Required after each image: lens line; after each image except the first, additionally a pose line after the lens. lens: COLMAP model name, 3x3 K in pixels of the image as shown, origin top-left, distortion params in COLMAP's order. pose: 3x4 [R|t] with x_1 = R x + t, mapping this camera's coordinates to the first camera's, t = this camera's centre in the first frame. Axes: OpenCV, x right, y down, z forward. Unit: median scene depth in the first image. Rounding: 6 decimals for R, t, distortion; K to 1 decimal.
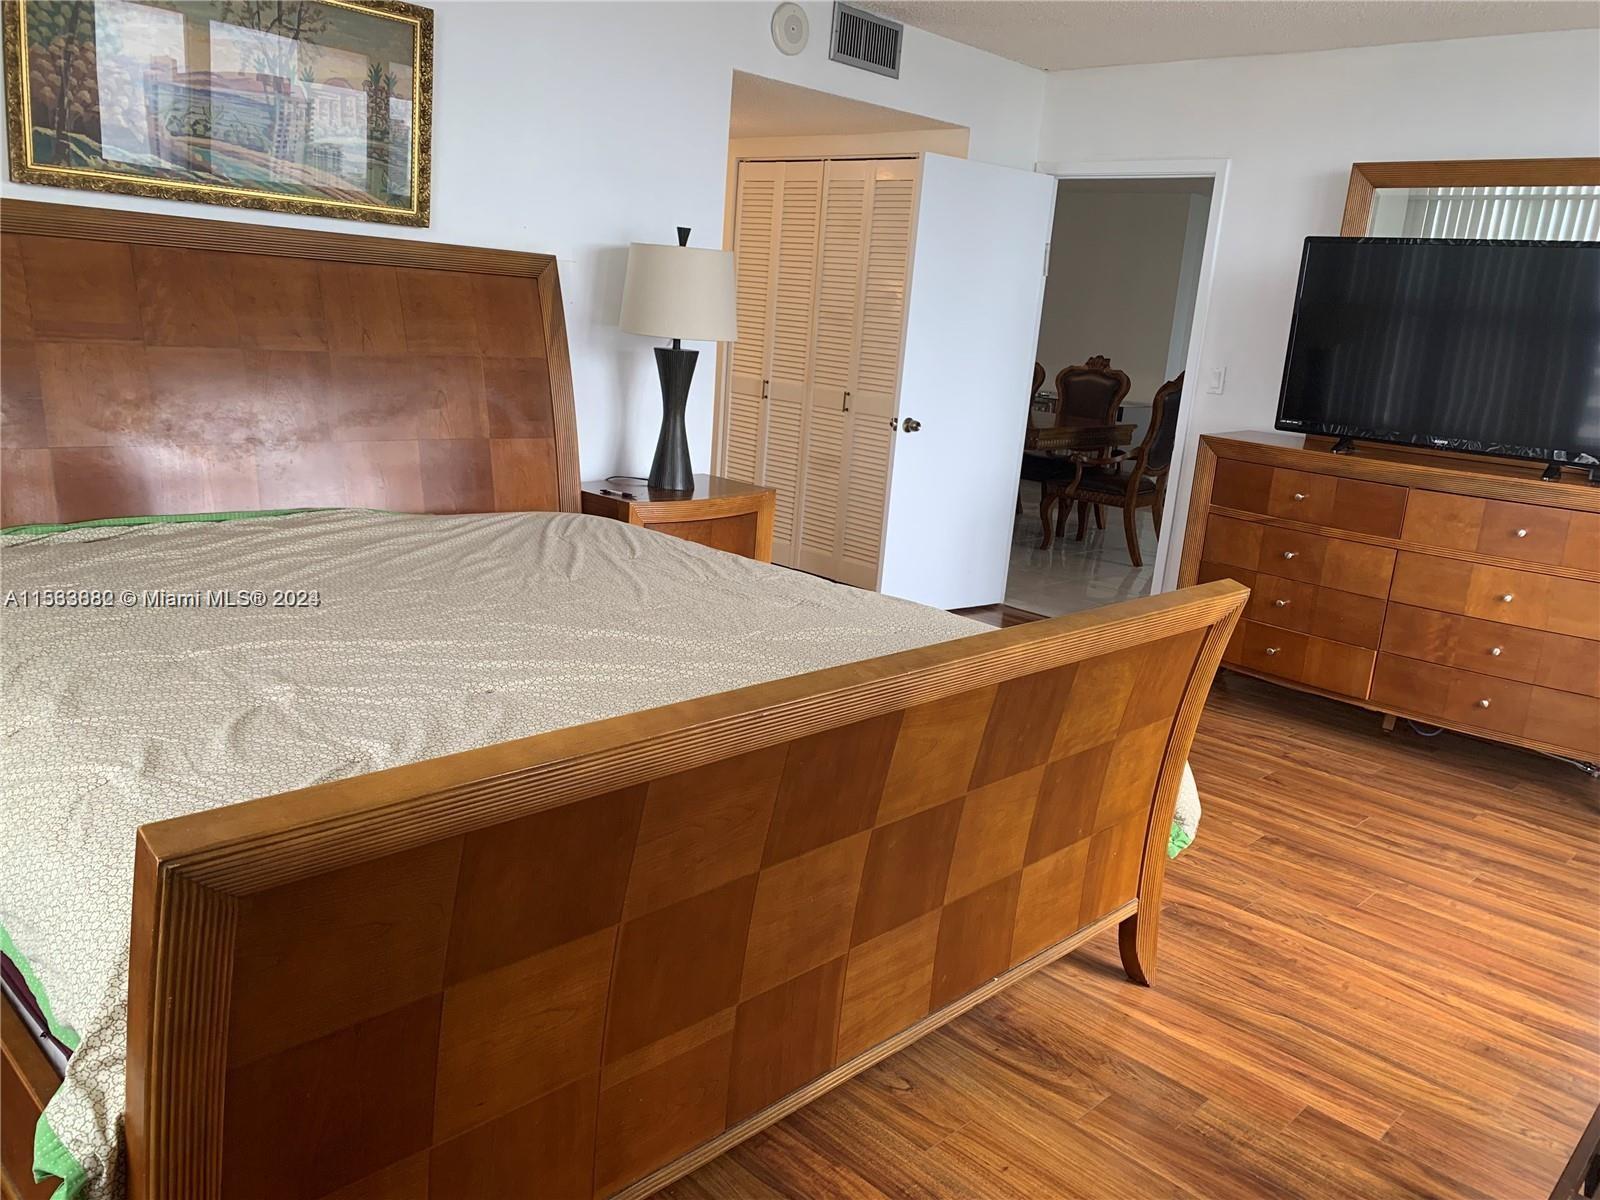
lens RADIAL K [[1220.5, 0, 799.0], [0, 1220.5, 636.3], [0, 0, 1]] dist [0.006282, -0.005727]
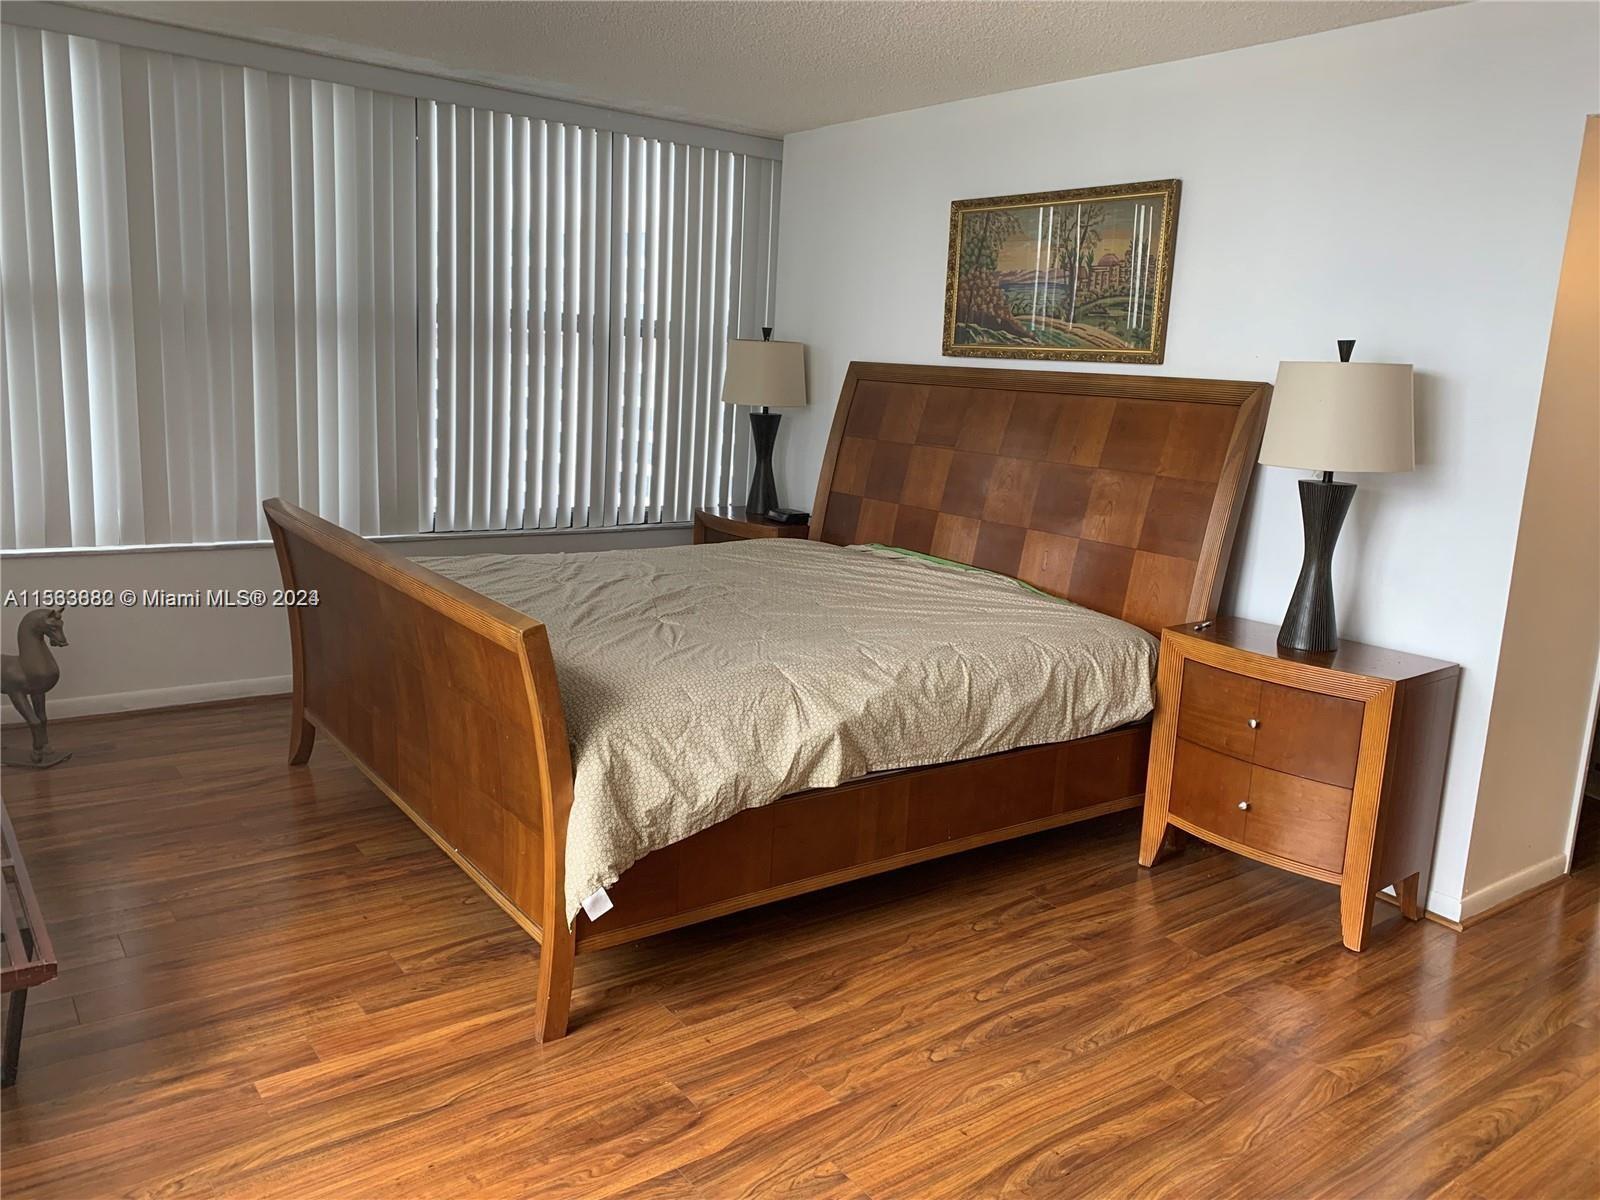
lens RADIAL K [[1215.1, 0, 800.0], [0, 1215.1, 600.0], [0, 0, 1]] dist [0.013945, -0.000673]
pose [[-0.155125, 0.108347, -0.981935, 1.259005], [-0.317887, 0.935627, 0.153457, -0.280483], [0.935352, 0.335950, -0.110697, 1.264418]]
